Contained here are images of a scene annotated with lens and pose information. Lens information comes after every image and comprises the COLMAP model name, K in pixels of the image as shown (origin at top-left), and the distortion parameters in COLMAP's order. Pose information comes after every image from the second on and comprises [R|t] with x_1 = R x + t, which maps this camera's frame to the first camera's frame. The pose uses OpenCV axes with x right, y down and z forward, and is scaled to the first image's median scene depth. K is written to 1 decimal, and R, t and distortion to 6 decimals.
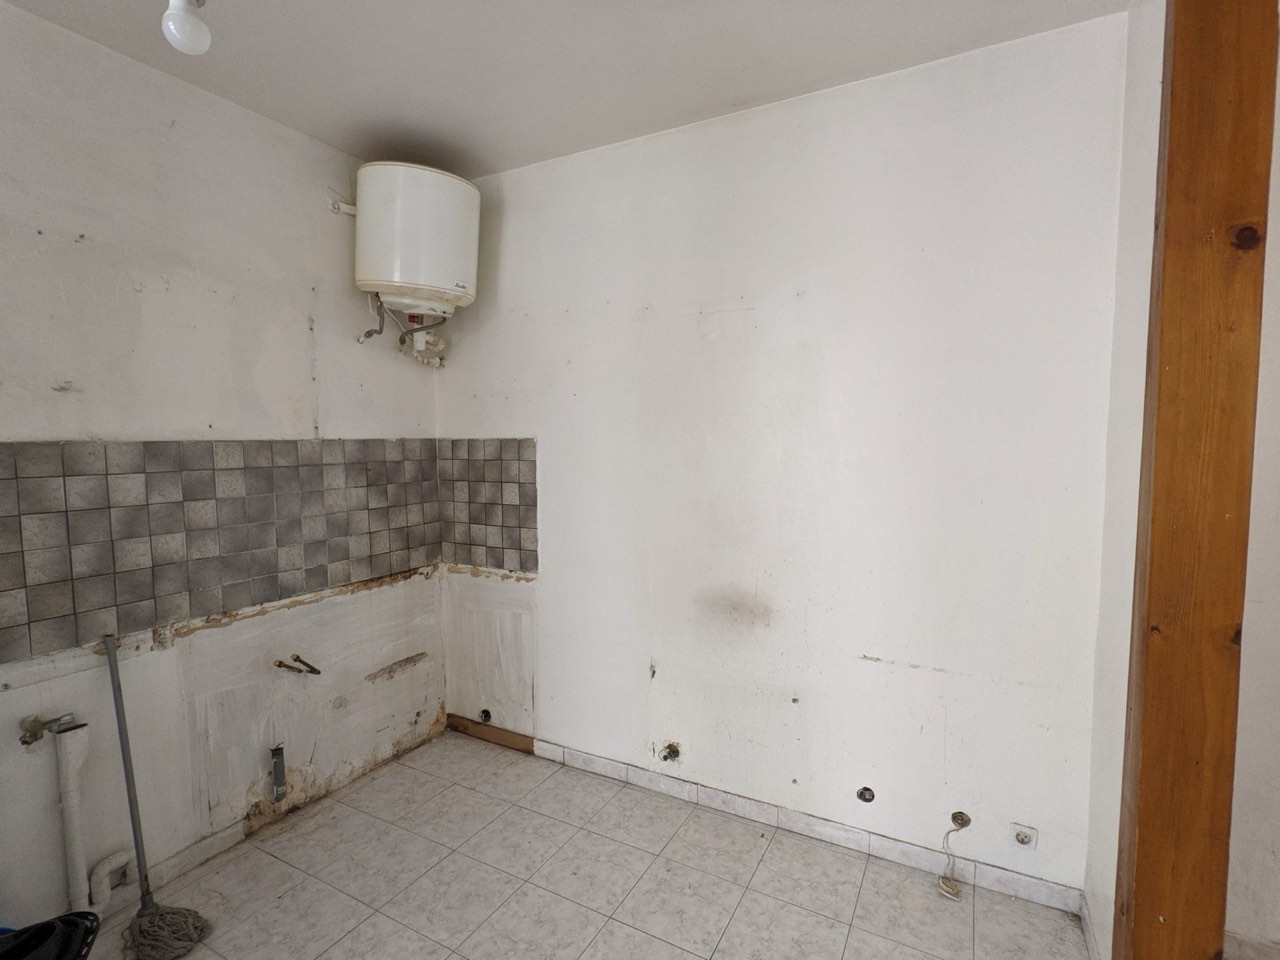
lens RADIAL K [[619.9, 0, 636.2], [0, 619.9, 483.7], [0, 0, 1]] dist [-0.003801, 0.003070]
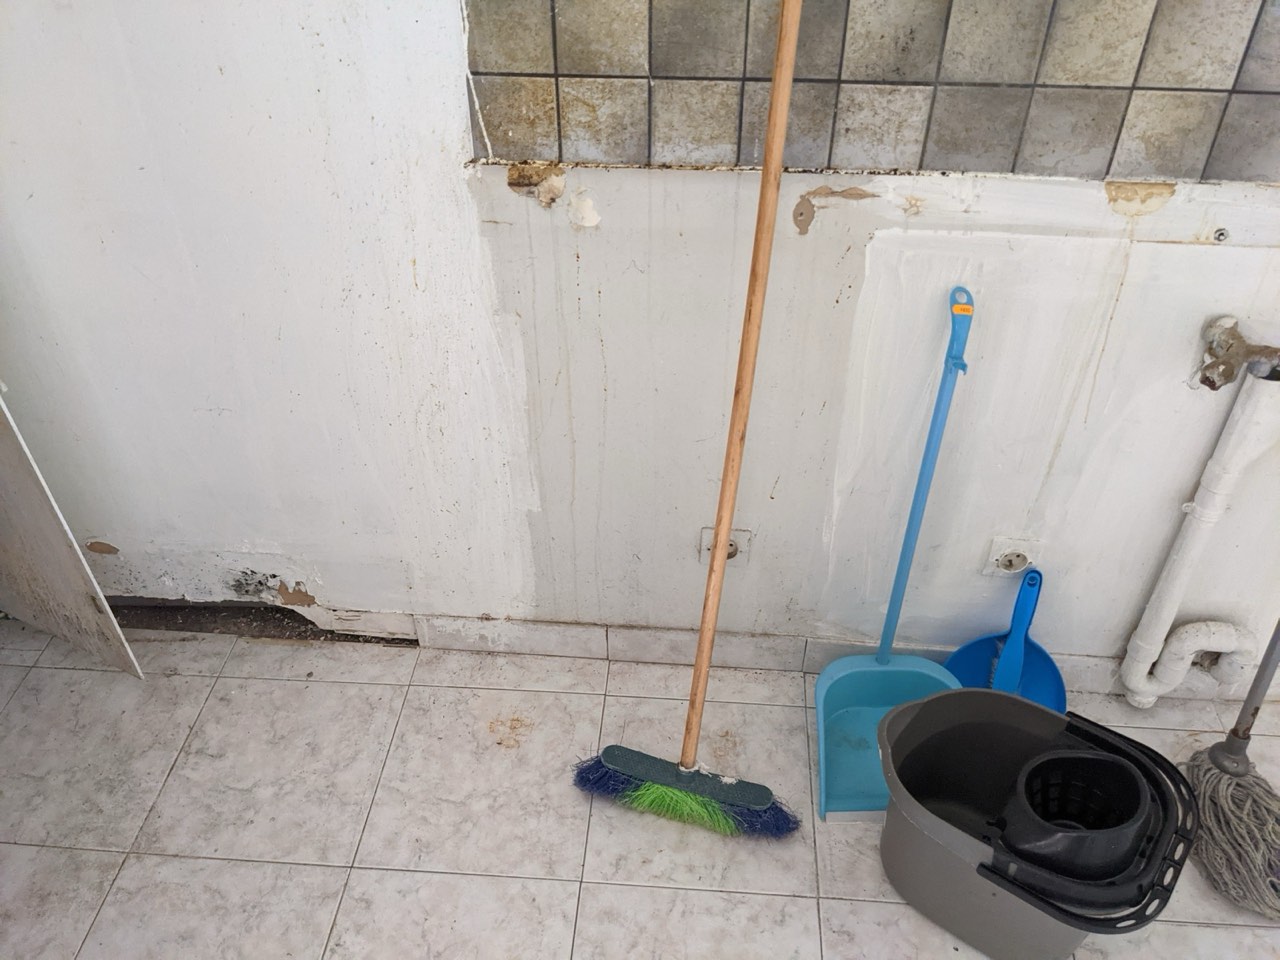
lens RADIAL K [[1024.5, 0, 629.6], [0, 1024.5, 502.7], [0, 0, 1]] dist [0.061711, -0.097900]
pose [[0.408263, 0.595001, -0.692311, -0.420867], [-0.065022, 0.775422, 0.628086, 0.040546], [0.910546, -0.211409, 0.355264, 0.252748]]
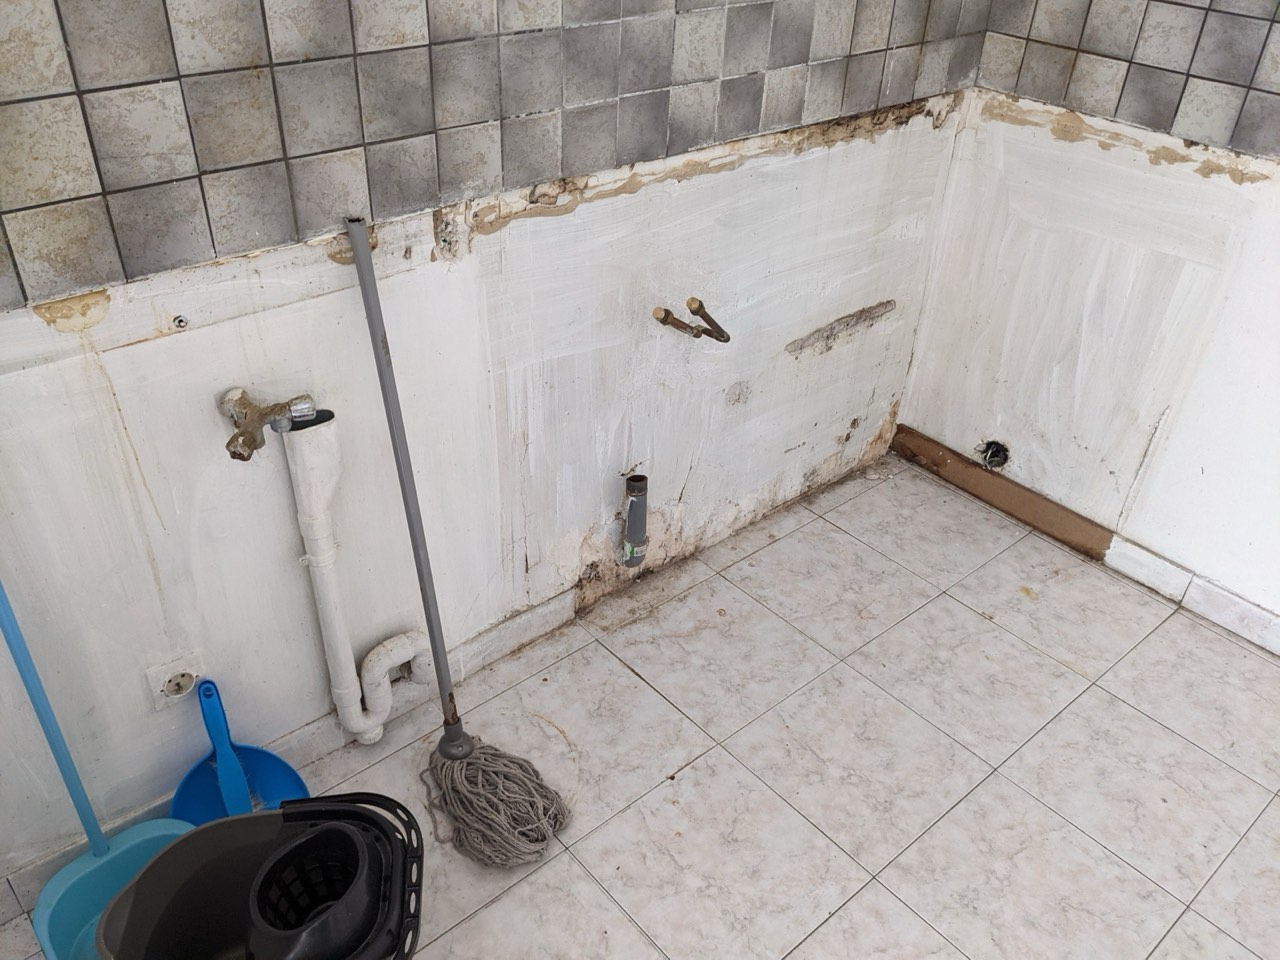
lens RADIAL K [[1017.1, 0, 620.8], [0, 1017.1, 492.6], [0, 0, 1]] dist [0.057132, -0.098635]
pose [[0.934103, 0.235110, -0.268655, -0.368327], [-0.066546, 0.854004, 0.515993, 0.031571], [0.350748, -0.464112, 0.813373, 0.341257]]
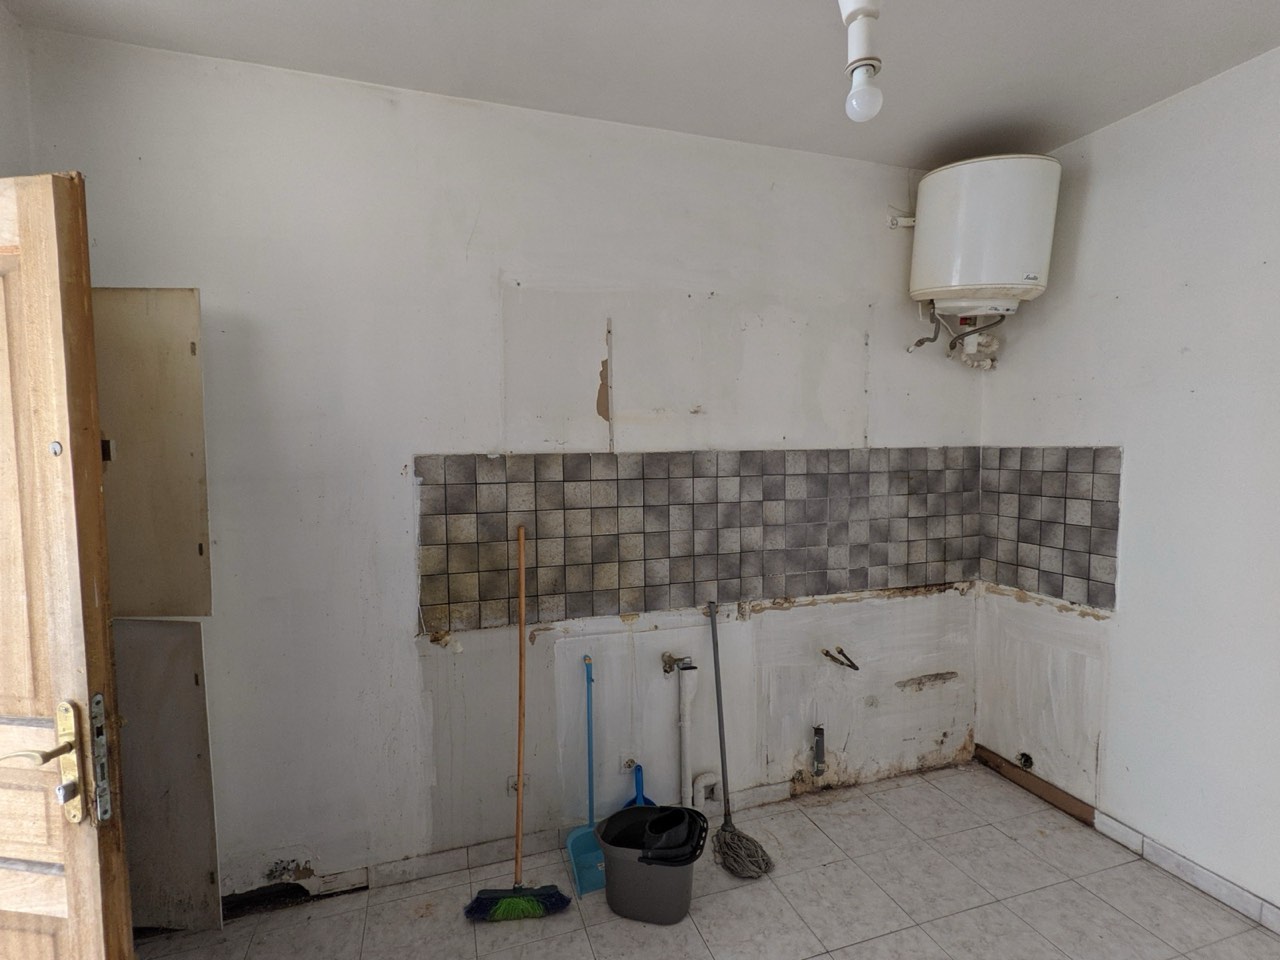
lens RADIAL K [[619.9, 0, 636.2], [0, 619.9, 483.7], [0, 0, 1]] dist [-0.003801, 0.003070]
pose [[0.731379, 0.042692, -0.680633, -0.082631], [-0.044786, 0.998891, 0.014529, -0.009413], [0.680499, 0.019857, 0.732480, -0.039937]]
